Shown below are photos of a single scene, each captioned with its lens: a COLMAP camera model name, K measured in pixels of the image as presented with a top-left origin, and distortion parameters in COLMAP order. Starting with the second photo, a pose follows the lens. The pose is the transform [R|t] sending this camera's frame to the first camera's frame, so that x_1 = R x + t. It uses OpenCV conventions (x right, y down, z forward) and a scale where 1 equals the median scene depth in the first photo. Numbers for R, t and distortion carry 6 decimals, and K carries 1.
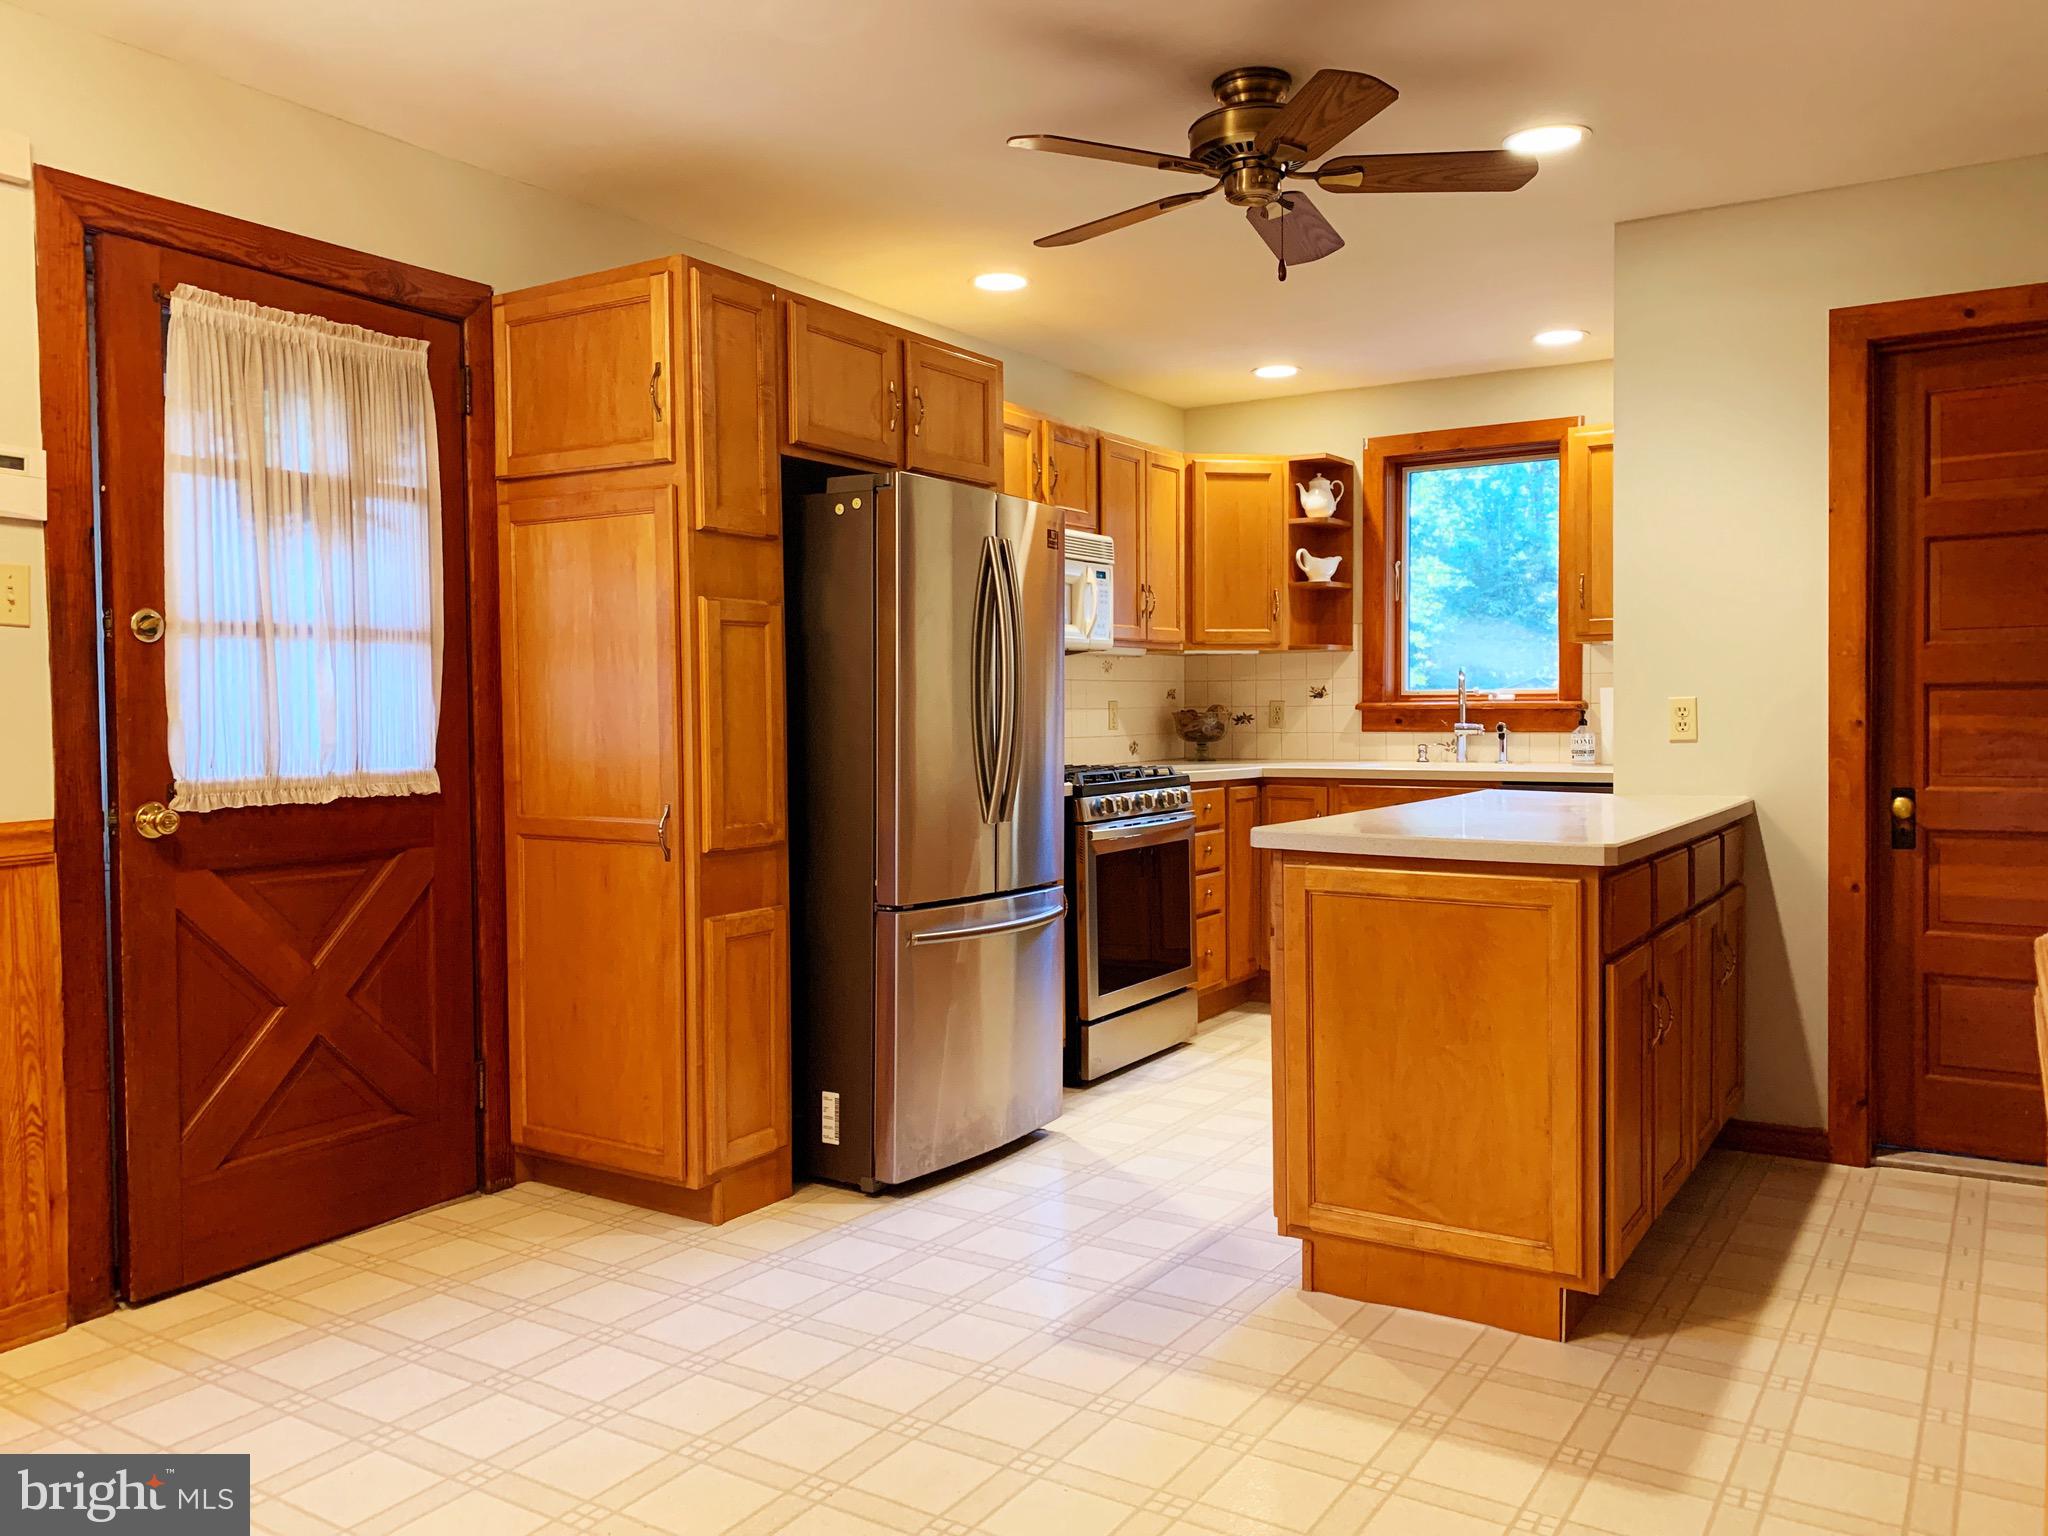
lens RADIAL K [[1549.7, 0, 1005.9], [0, 1549.7, 768.8], [0, 0, 1]] dist [0.043857, -0.031544]
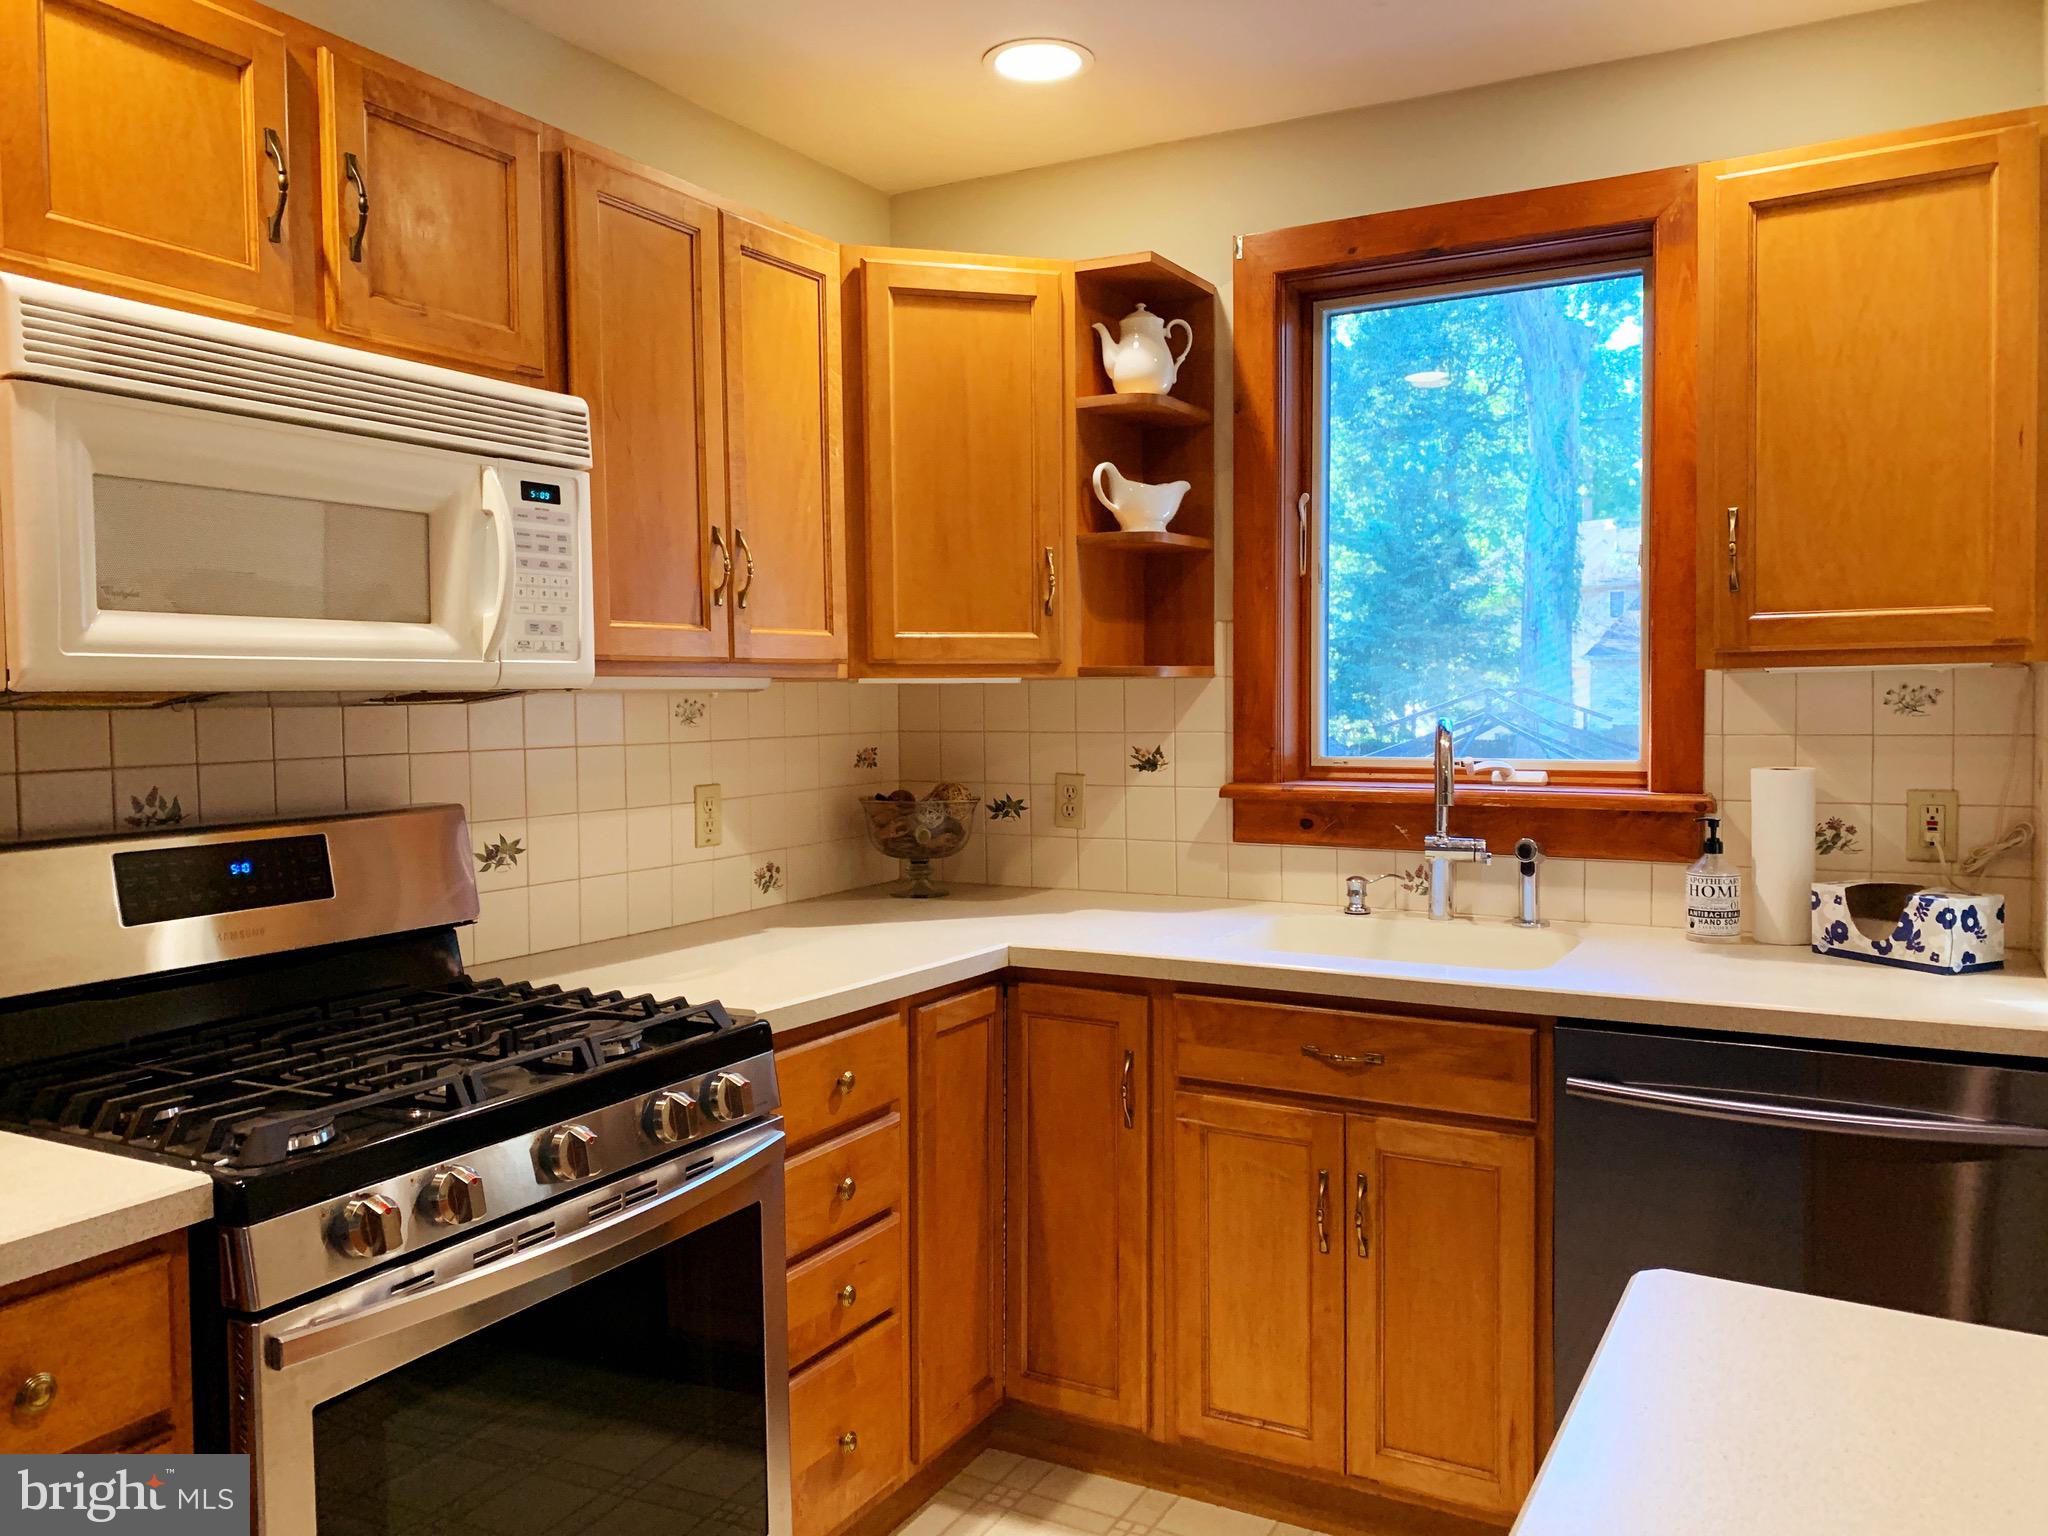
lens RADIAL K [[1549.7, 0, 1035.8], [0, 1549.7, 774.7], [0, 0, 1]] dist [0.043857, -0.031544]
pose [[0.997005, -0.004393, 0.077215, 0.132518], [0.003505, 0.999926, 0.011634, -0.052283], [-0.077260, -0.011328, 0.996947, 0.529755]]
